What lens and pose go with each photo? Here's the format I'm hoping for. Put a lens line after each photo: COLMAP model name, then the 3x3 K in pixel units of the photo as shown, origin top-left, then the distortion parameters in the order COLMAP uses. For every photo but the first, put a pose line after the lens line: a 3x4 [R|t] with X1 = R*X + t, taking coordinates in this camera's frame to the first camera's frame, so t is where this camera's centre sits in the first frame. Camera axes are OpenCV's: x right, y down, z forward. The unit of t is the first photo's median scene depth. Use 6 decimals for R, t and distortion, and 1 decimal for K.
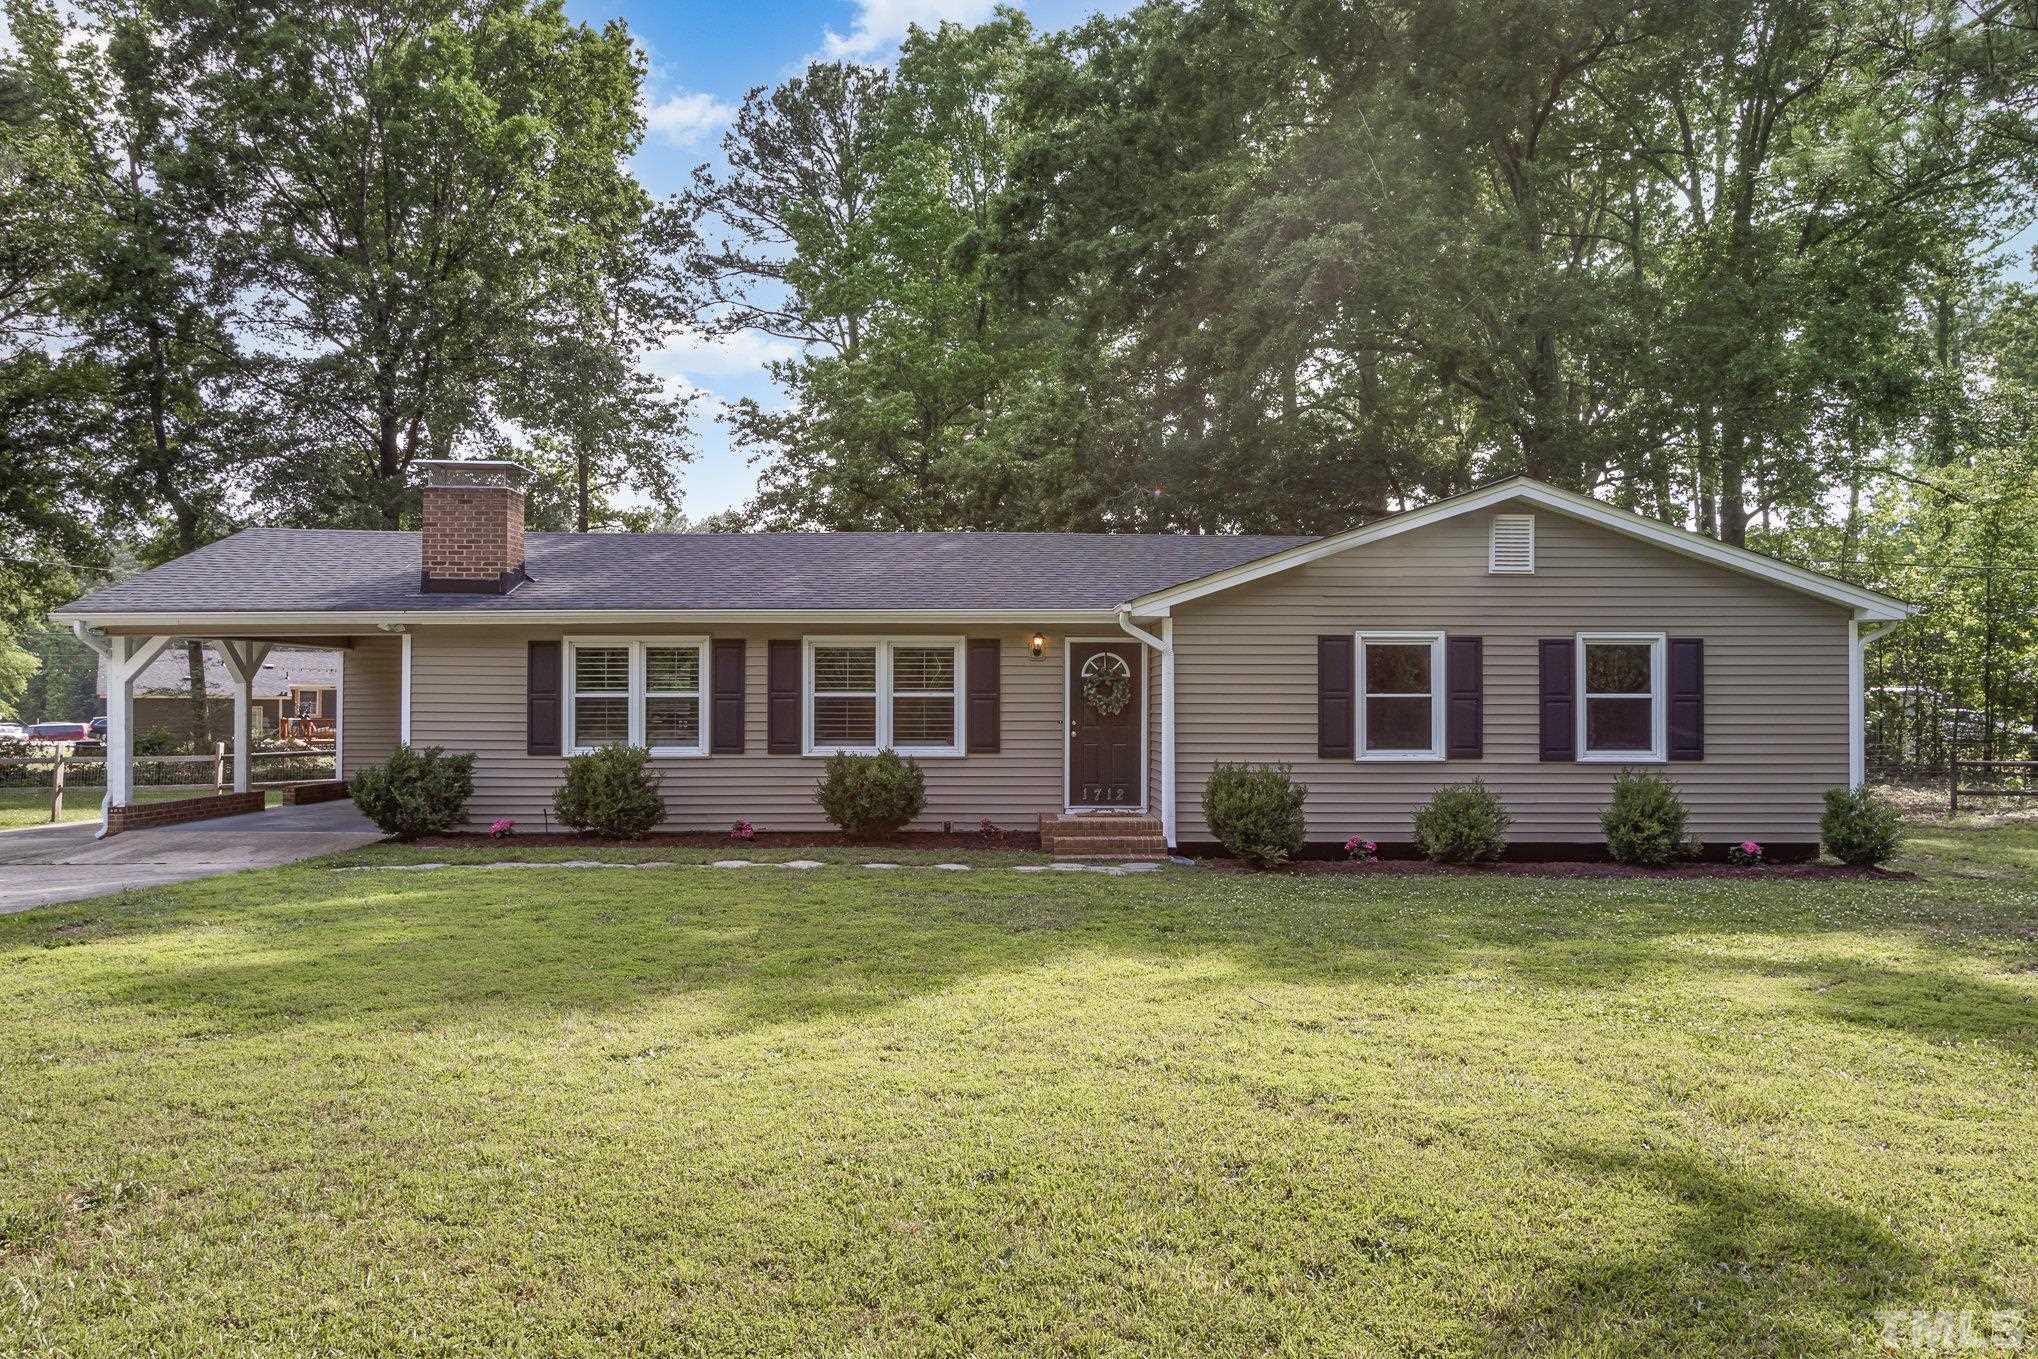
lens RADIAL K [[1566.1, 0, 1010.4], [0, 1566.1, 685.7], [0, 0, 1]] dist [-0.004803, -0.001699]
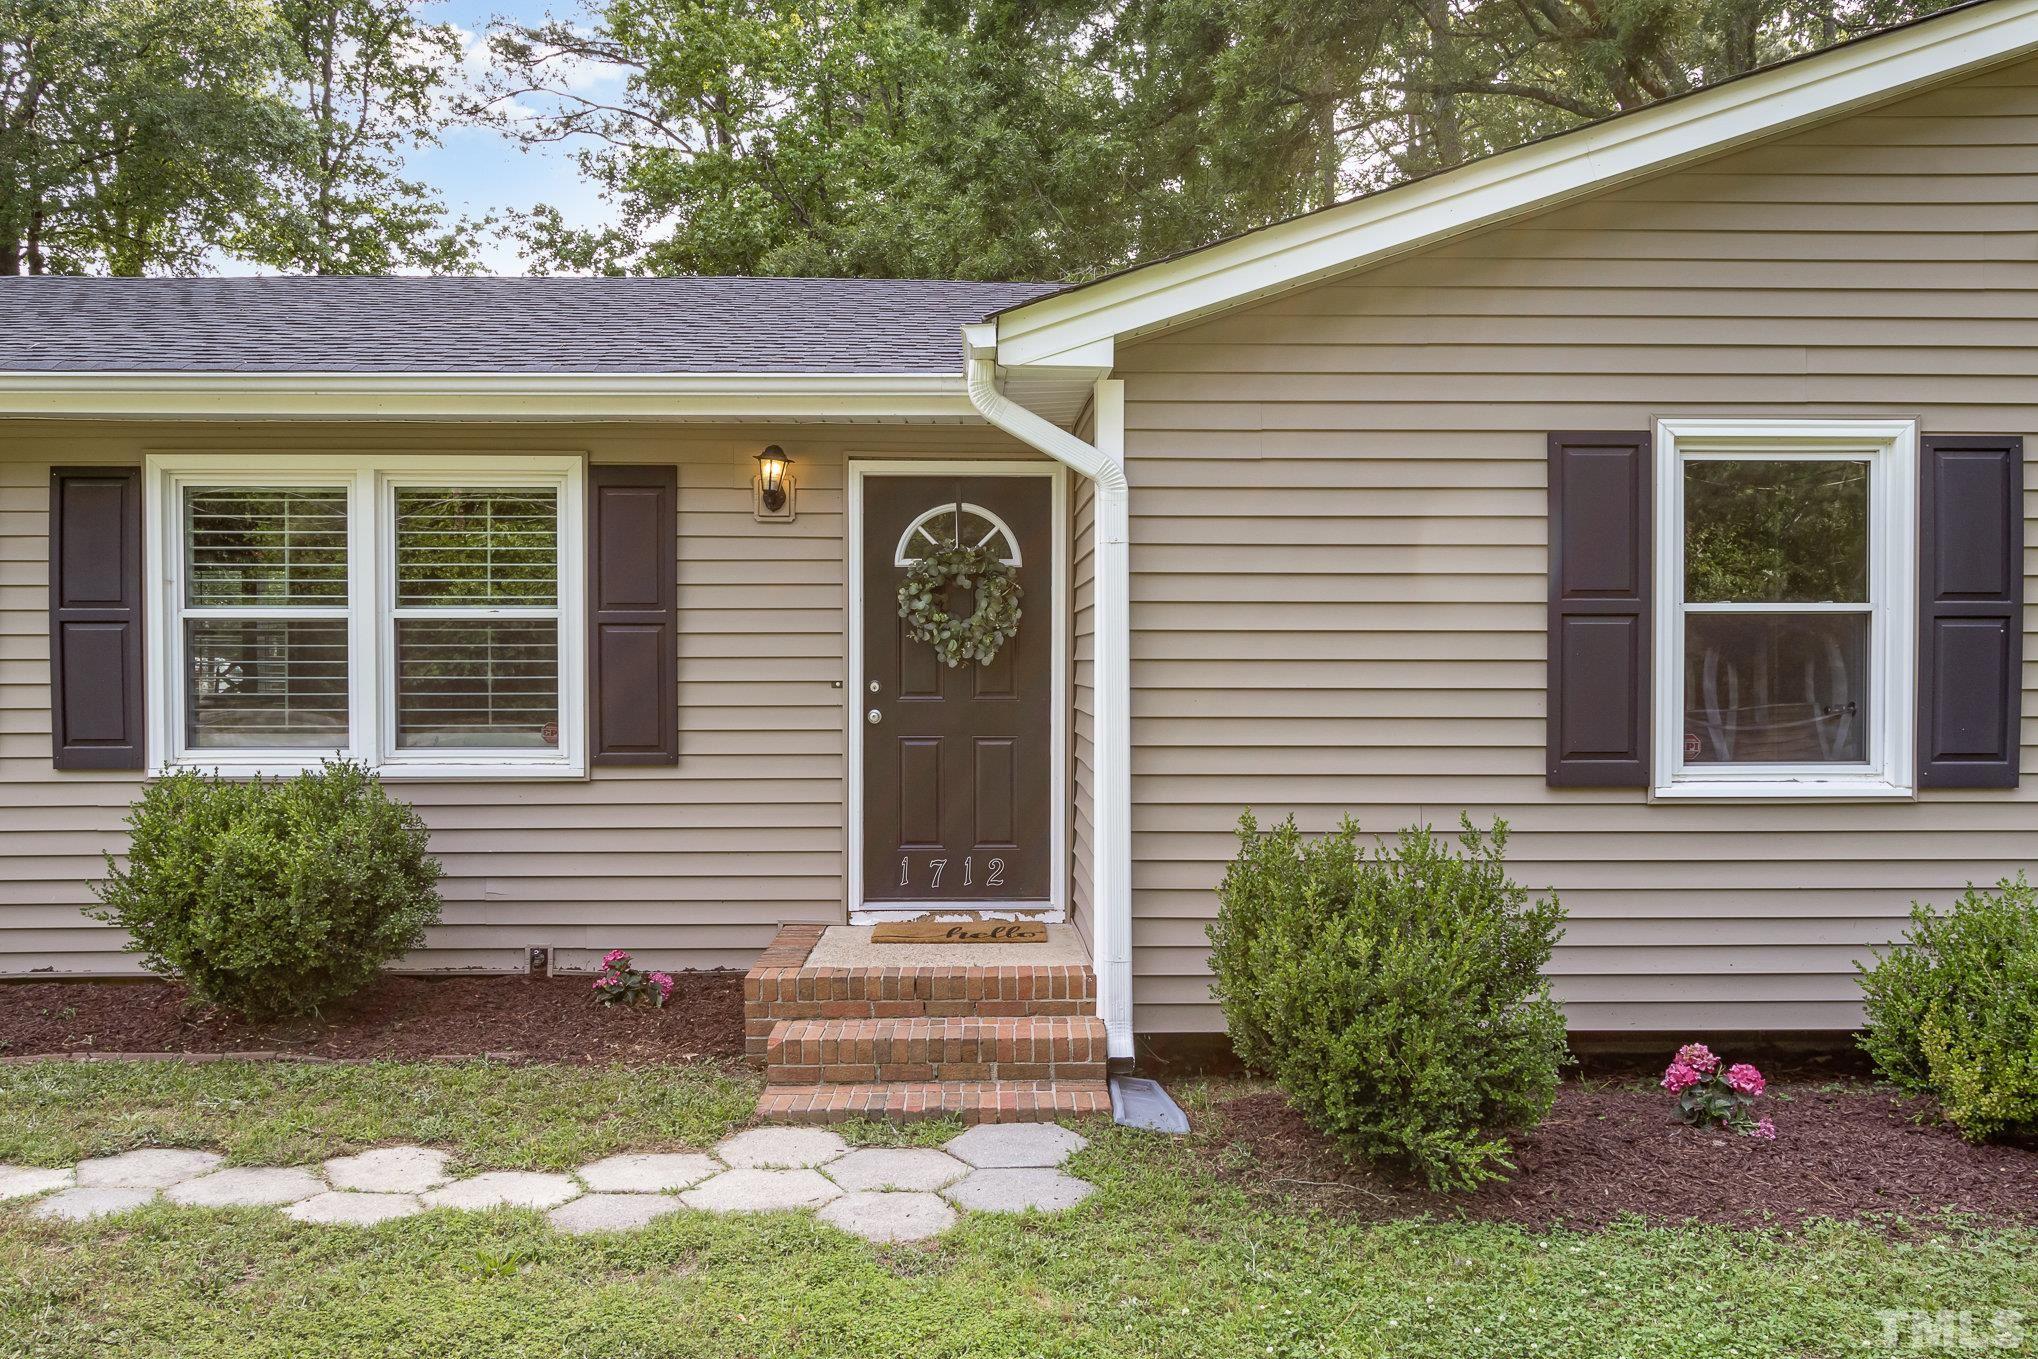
lens RADIAL K [[1566.1, 0, 1032.9], [0, 1566.1, 685.9], [0, 0, 1]] dist [-0.004803, -0.001699]
pose [[0.999939, -0.001518, 0.010951, 0.075540], [0.001198, 0.999574, 0.029158, 0.012623], [-0.010990, -0.029143, 0.999515, 0.621333]]
